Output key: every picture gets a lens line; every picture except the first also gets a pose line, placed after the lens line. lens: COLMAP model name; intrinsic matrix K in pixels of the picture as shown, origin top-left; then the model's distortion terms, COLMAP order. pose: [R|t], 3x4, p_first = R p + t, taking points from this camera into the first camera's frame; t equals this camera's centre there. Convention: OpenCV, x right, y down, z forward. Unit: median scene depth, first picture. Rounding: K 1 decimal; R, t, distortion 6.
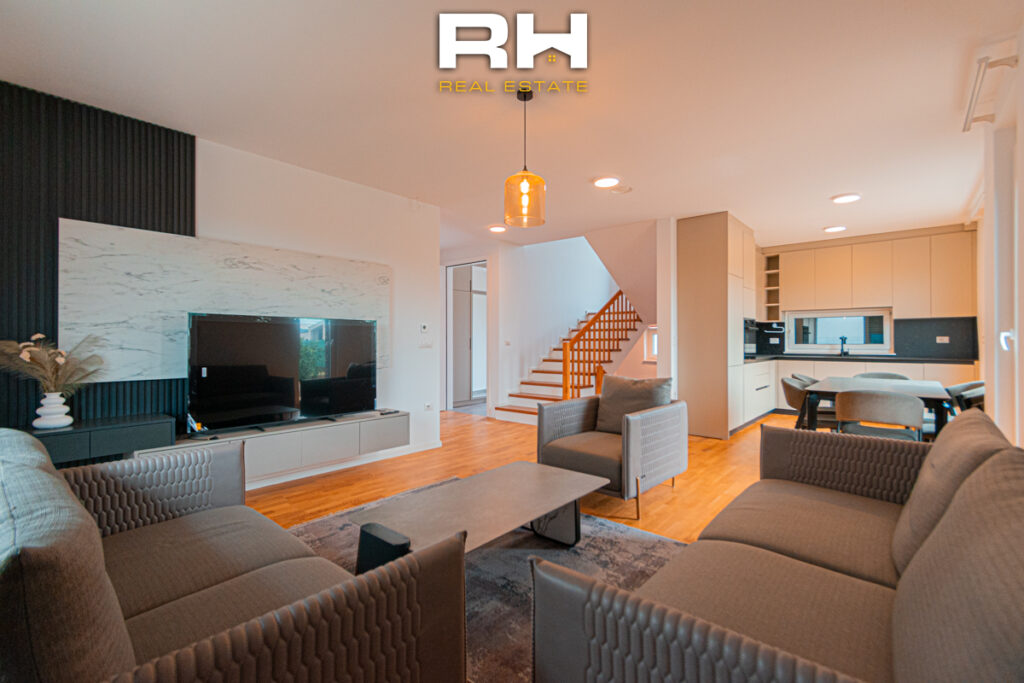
lens RADIAL K [[460.5, 0, 508.5], [0, 460.5, 339.0], [0, 0, 1]] dist [0.002985, 0.000826]
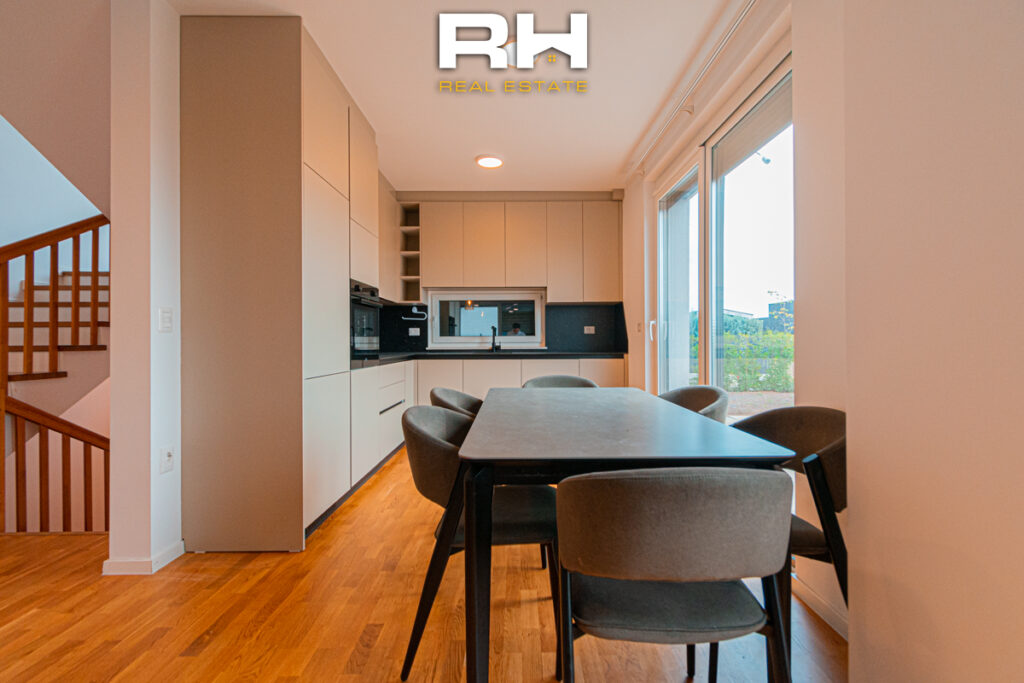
lens RADIAL K [[460.5, 0, 513.2], [0, 460.5, 337.8], [0, 0, 1]] dist [0.002985, 0.000826]
pose [[0.760026, 0.000245, 0.649893, 0.272583], [0.000105, 1.000000, -0.000499, 0.015537], [-0.649893, 0.000448, 0.760025, 0.427822]]
